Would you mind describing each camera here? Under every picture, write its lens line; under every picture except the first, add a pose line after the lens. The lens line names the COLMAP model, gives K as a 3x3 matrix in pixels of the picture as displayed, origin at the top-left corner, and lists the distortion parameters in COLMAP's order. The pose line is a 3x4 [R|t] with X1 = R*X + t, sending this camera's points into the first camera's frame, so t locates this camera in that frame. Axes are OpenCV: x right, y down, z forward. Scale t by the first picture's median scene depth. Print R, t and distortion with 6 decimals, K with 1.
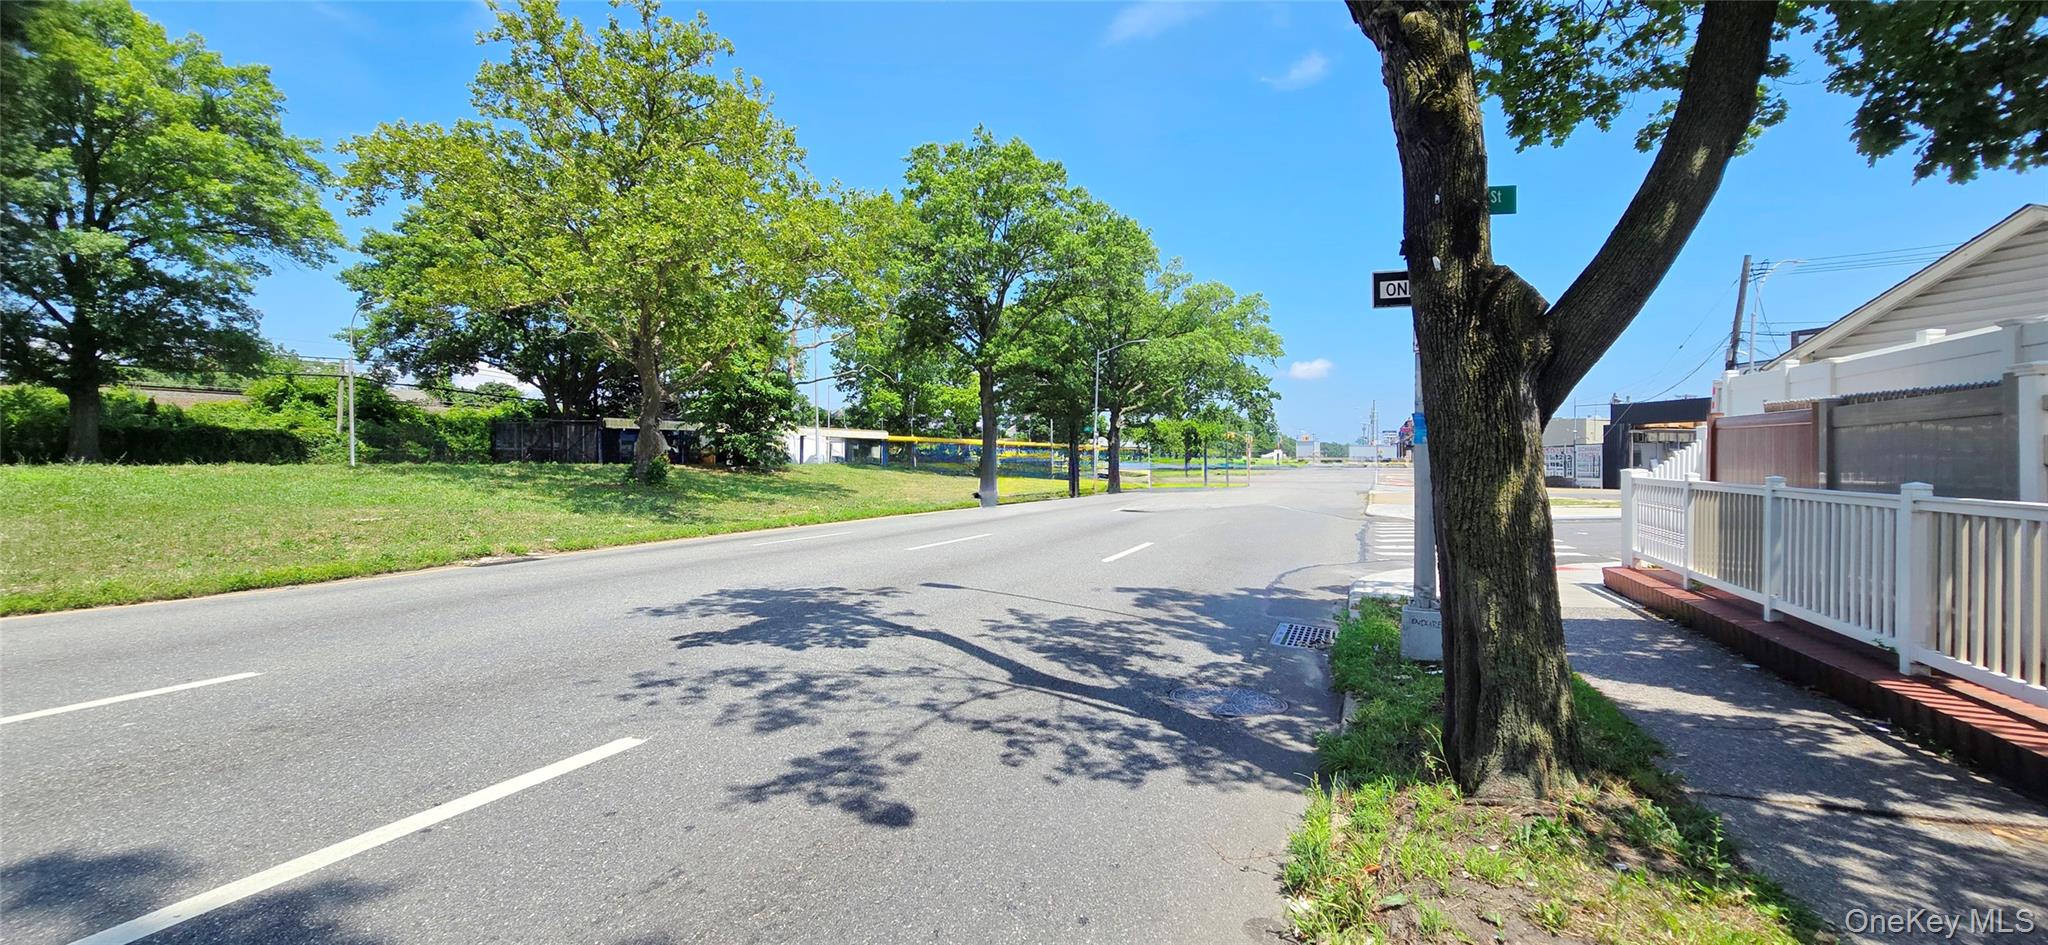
lens RADIAL K [[831.7, 0, 1024.0], [0, 831.7, 472.5], [0, 0, 1]] dist [0.015415, 0.000026]
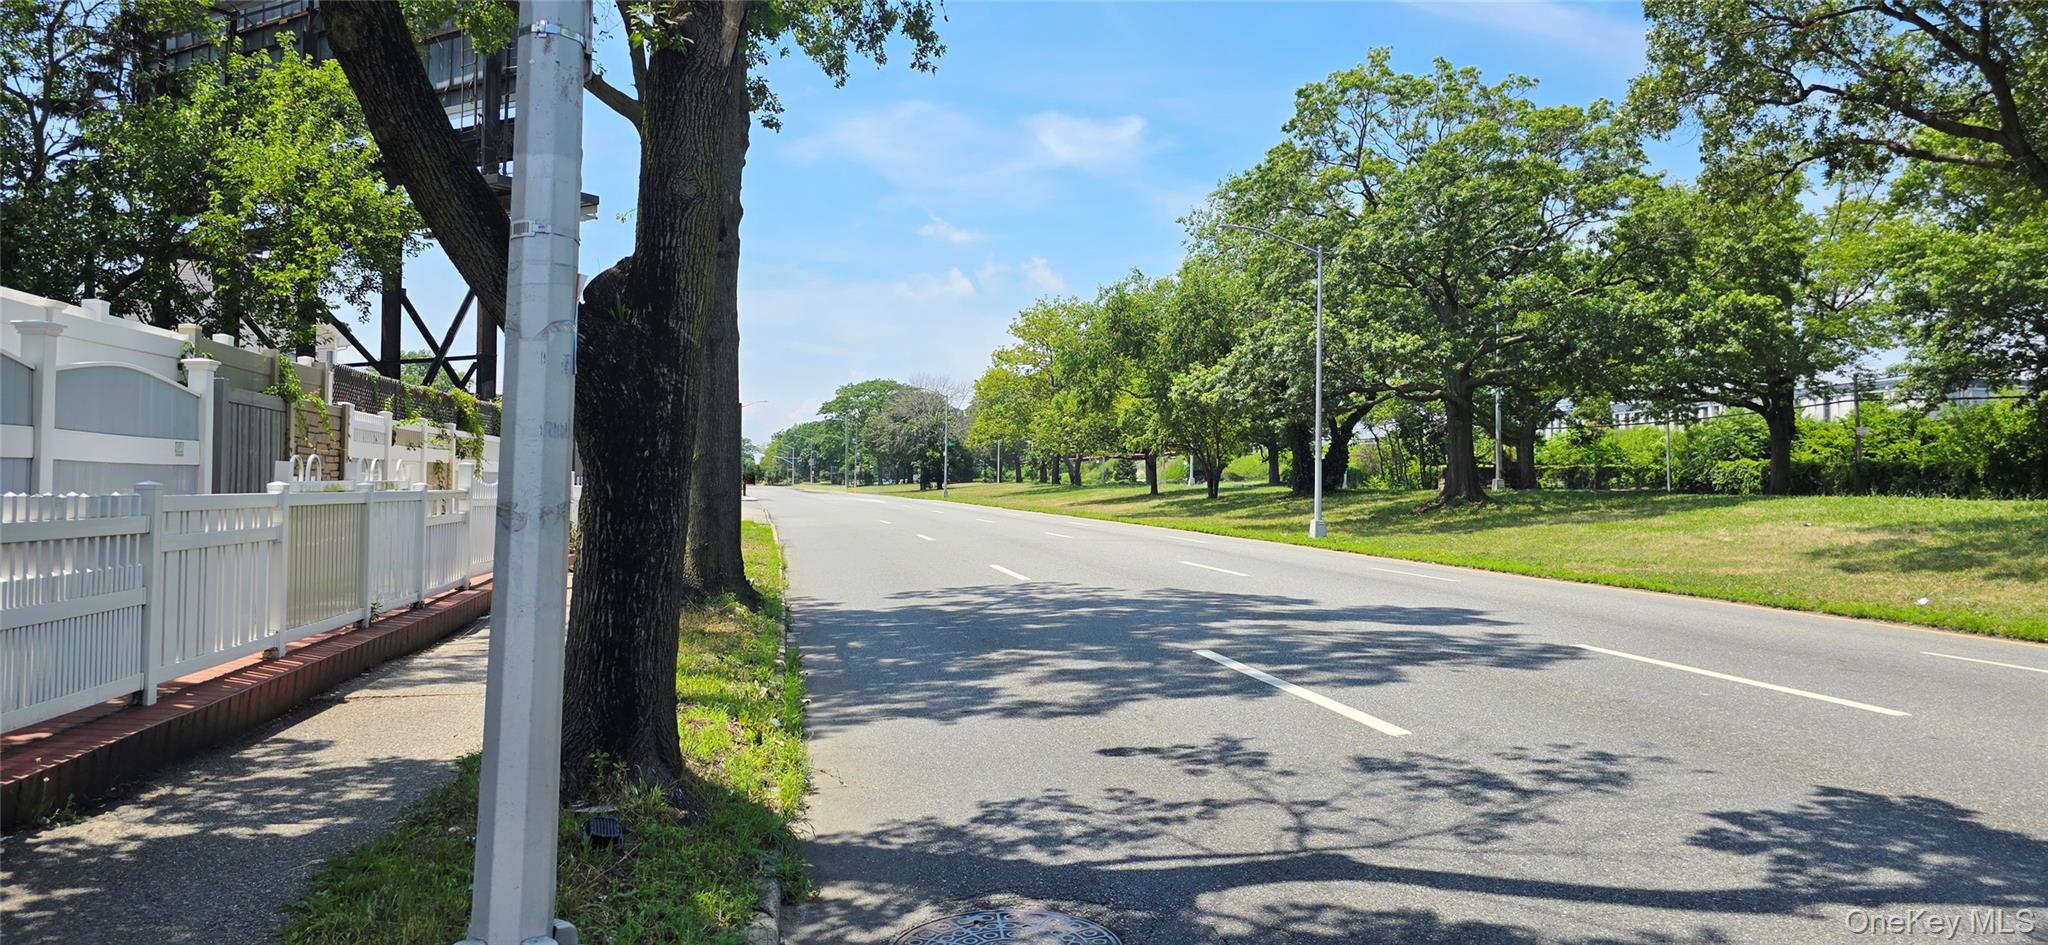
lens RADIAL K [[1365.0, 0, 1036.0], [0, 1365.0, 469.7], [0, 0, 1]] dist [0.132830, -0.123624]
pose [[-0.840999, -0.016157, -0.540796, 0.776623], [-0.023660, 0.999696, 0.006927, -0.013169], [0.540519, 0.018621, -0.841126, 1.955011]]
